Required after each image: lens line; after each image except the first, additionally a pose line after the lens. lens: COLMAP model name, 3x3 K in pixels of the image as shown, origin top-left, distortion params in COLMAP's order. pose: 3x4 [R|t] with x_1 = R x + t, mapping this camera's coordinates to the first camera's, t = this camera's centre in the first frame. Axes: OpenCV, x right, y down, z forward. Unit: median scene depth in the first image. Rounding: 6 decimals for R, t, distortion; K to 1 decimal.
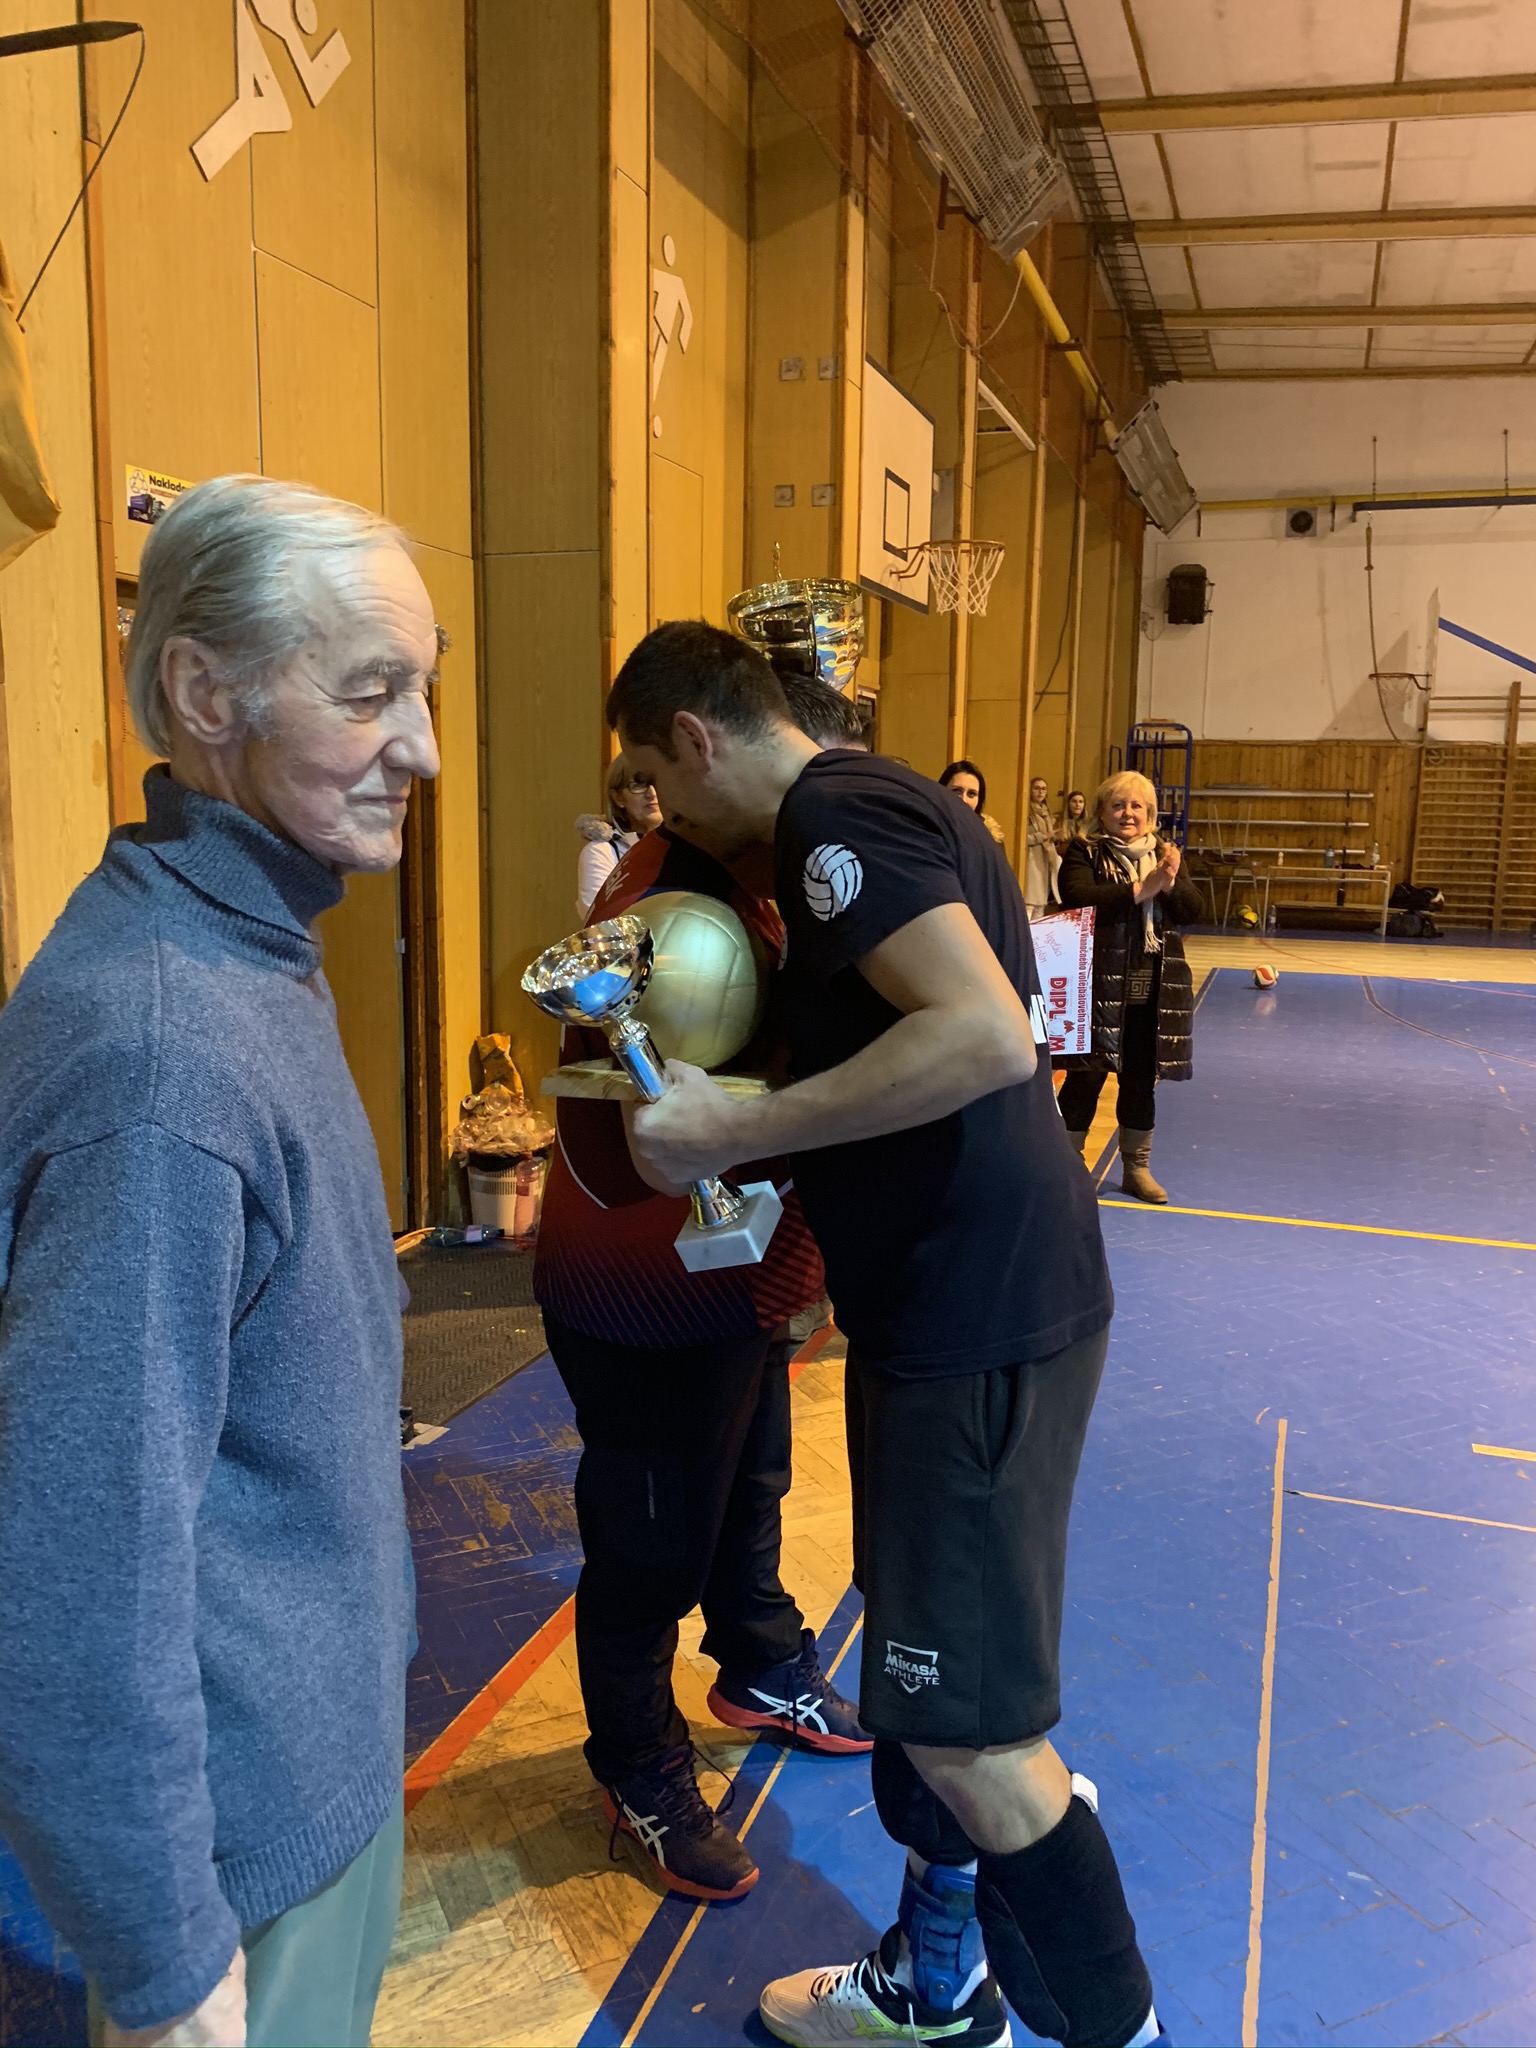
lens RADIAL K [[1560.1, 0, 756.7], [0, 1560.1, 1005.2], [0, 0, 1]] dist [0.011187, -0.018107]
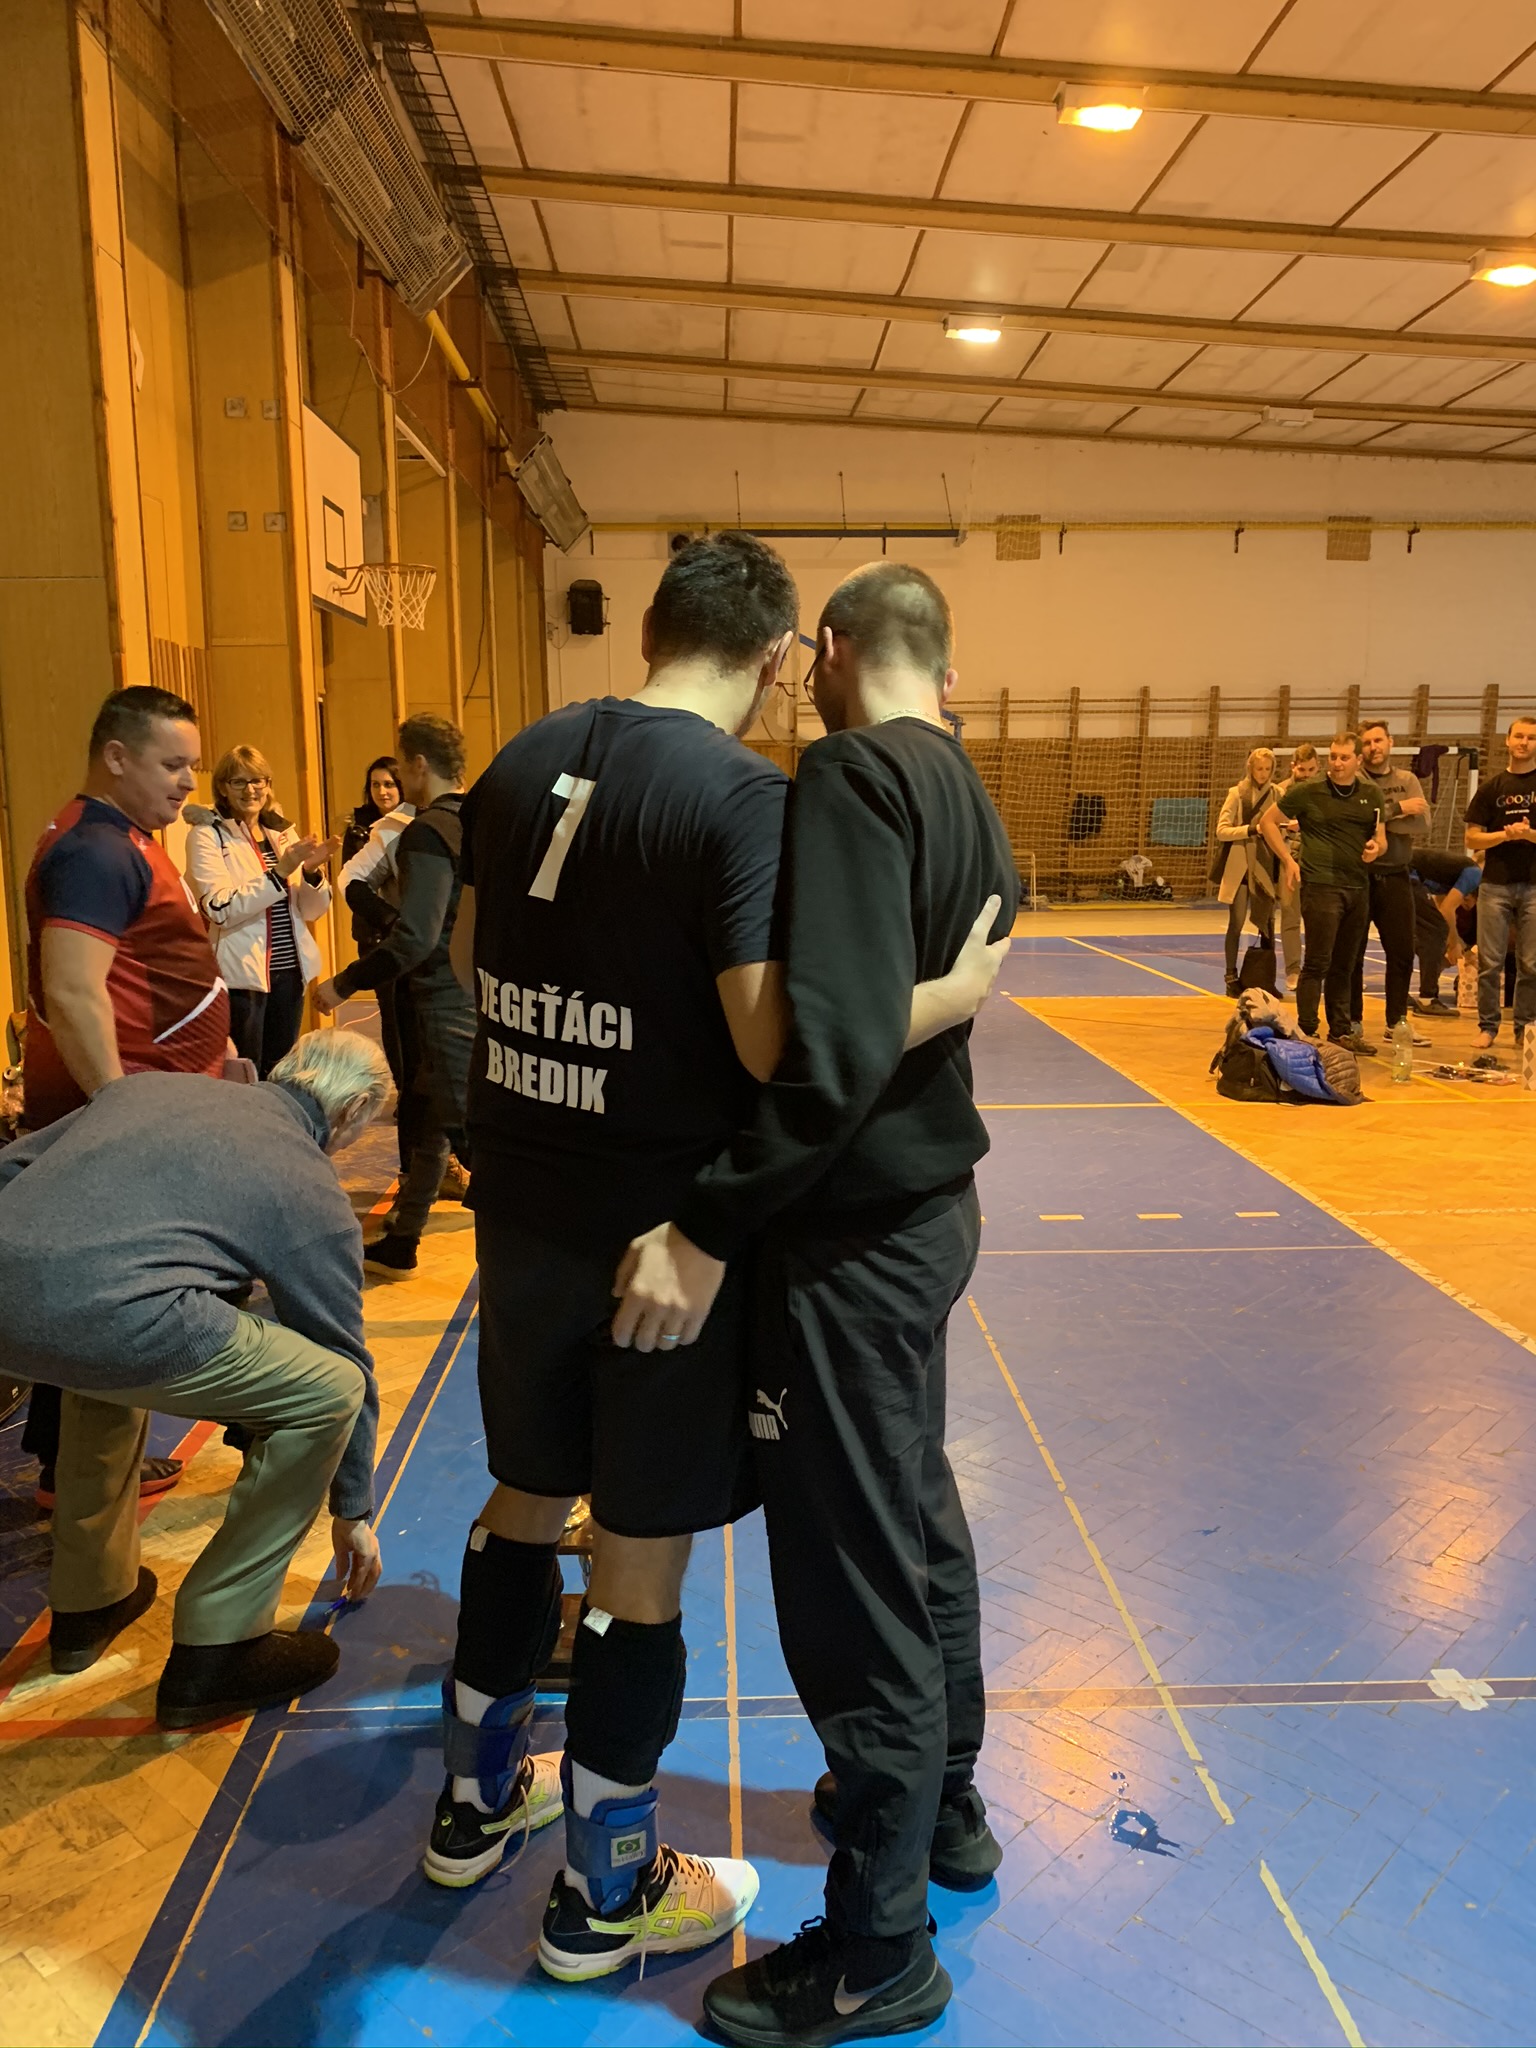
lens RADIAL K [[1560.1, 0, 768.7], [0, 1560.1, 1030.8], [0, 0, 1]] dist [0.011187, -0.018107]
pose [[0.929379, -0.078301, 0.360727, -0.040804], [0.073470, 0.996929, 0.027108, 0.020823], [-0.361741, 0.001309, 0.932278, -0.112991]]
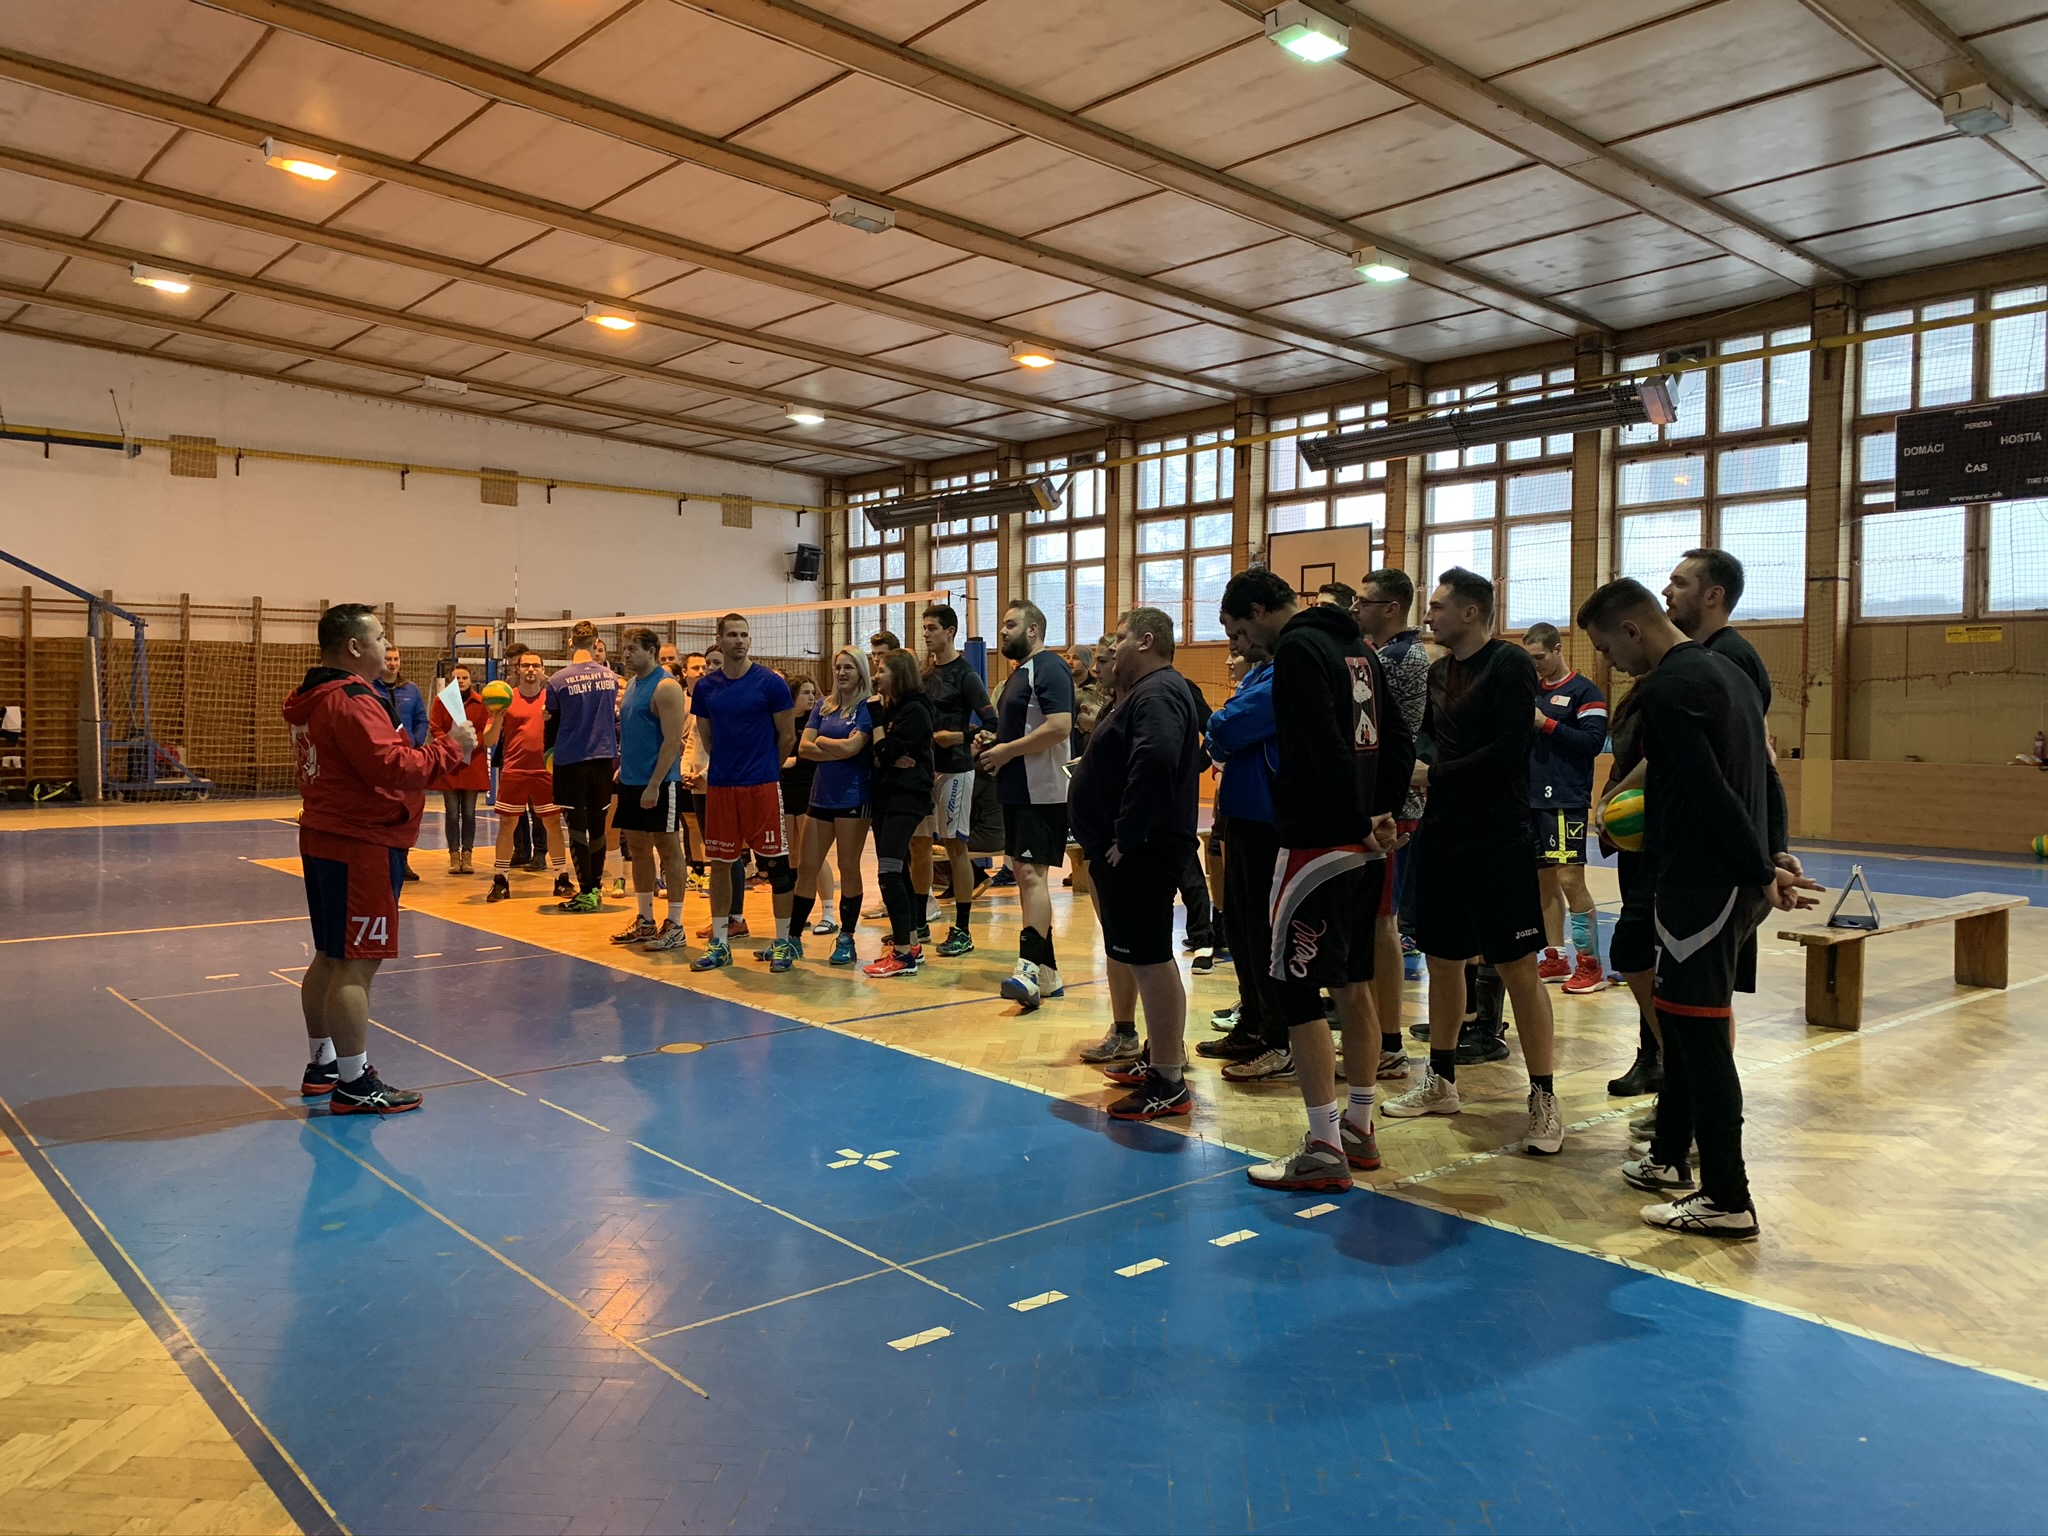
lens RADIAL K [[1560.1, 0, 1022.3], [0, 1560.1, 750.3], [0, 0, 1]] dist [0.011187, -0.018107]
pose [[0.496470, -0.039055, 0.867175, -0.265074], [0.121577, 0.992269, -0.024915, 0.056764], [-0.859498, 0.117798, 0.497380, -0.339184]]
